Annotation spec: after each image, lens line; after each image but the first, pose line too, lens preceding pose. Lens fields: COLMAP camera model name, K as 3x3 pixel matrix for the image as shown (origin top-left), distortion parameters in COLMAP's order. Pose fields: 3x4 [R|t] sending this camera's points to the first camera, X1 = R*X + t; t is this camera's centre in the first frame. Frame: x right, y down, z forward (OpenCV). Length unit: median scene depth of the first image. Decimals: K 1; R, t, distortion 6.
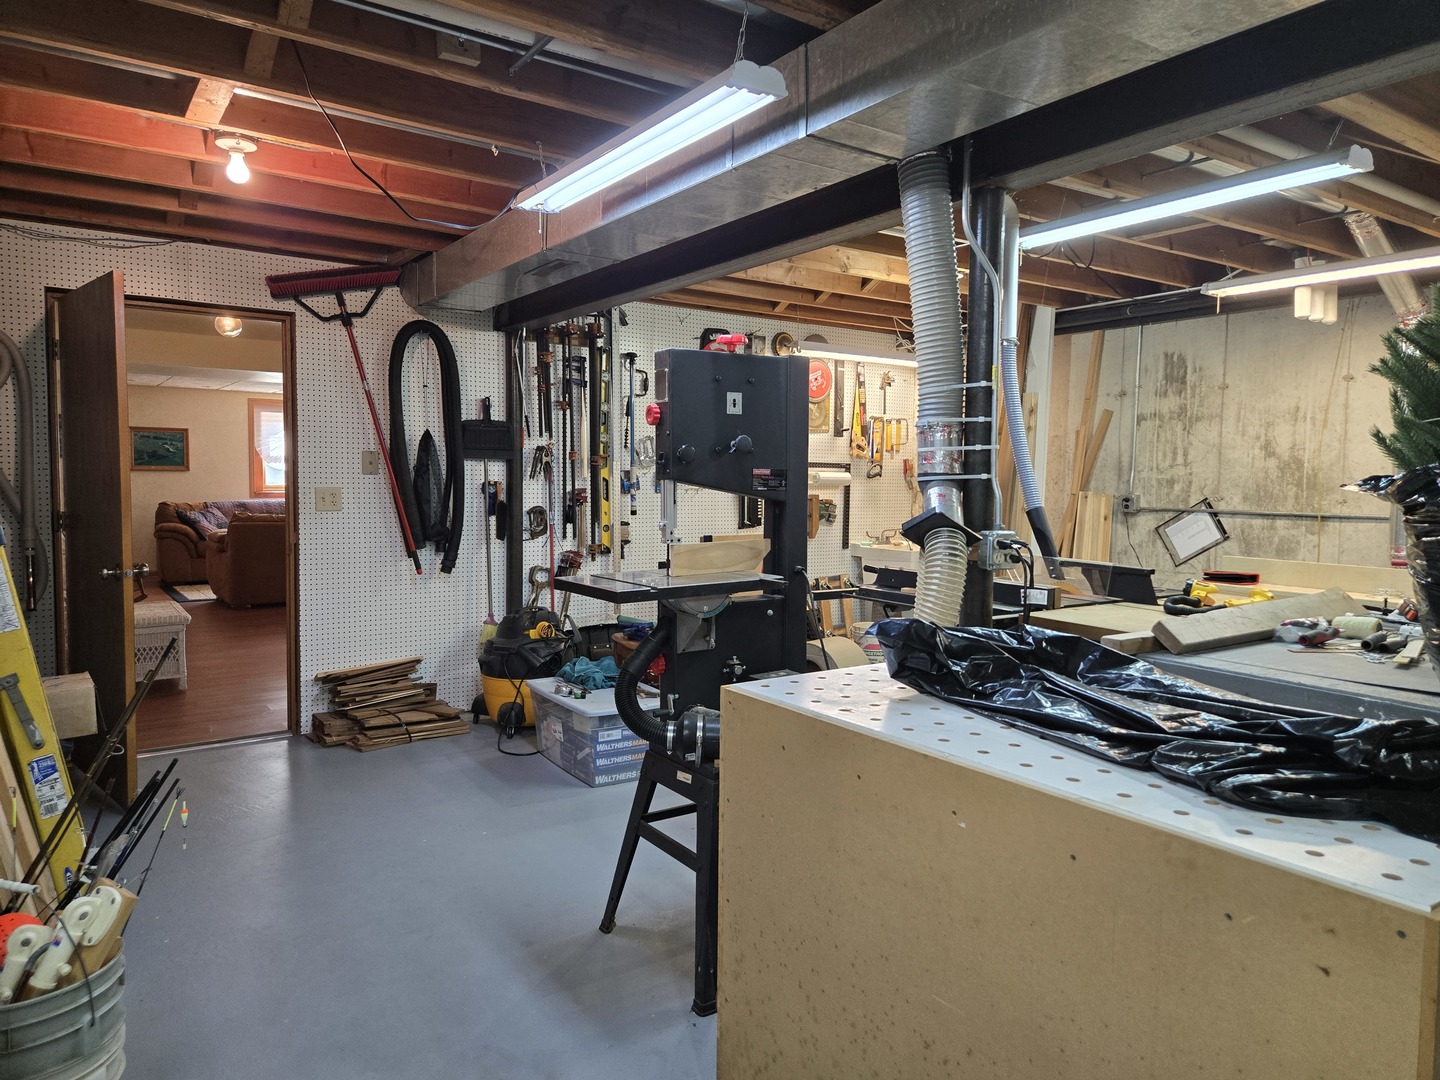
lens RADIAL K [[964.7, 0, 723.4], [0, 964.7, 542.4], [0, 0, 1]] dist [0.016676, -0.018191]
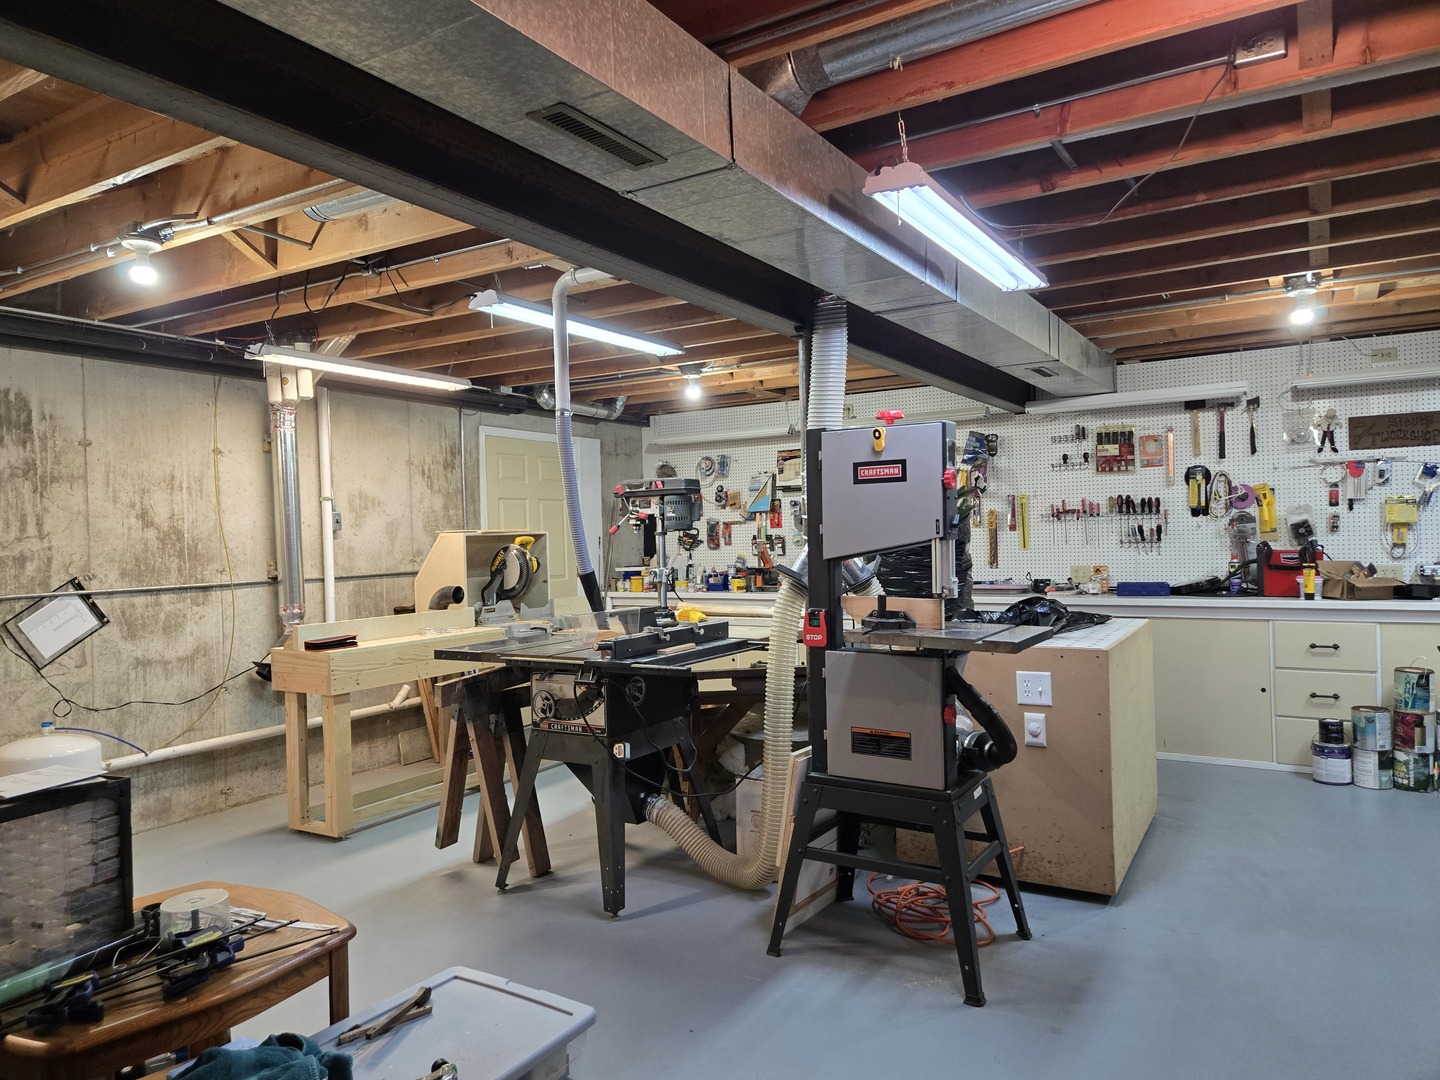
lens RADIAL K [[964.7, 0, 721.8], [0, 964.7, 538.7], [0, 0, 1]] dist [0.016676, -0.018191]
pose [[-0.422432, -0.005797, 0.906376, -0.477980], [0.082922, 0.995539, 0.045015, -0.072098], [-0.902593, 0.094174, -0.420067, 0.876718]]
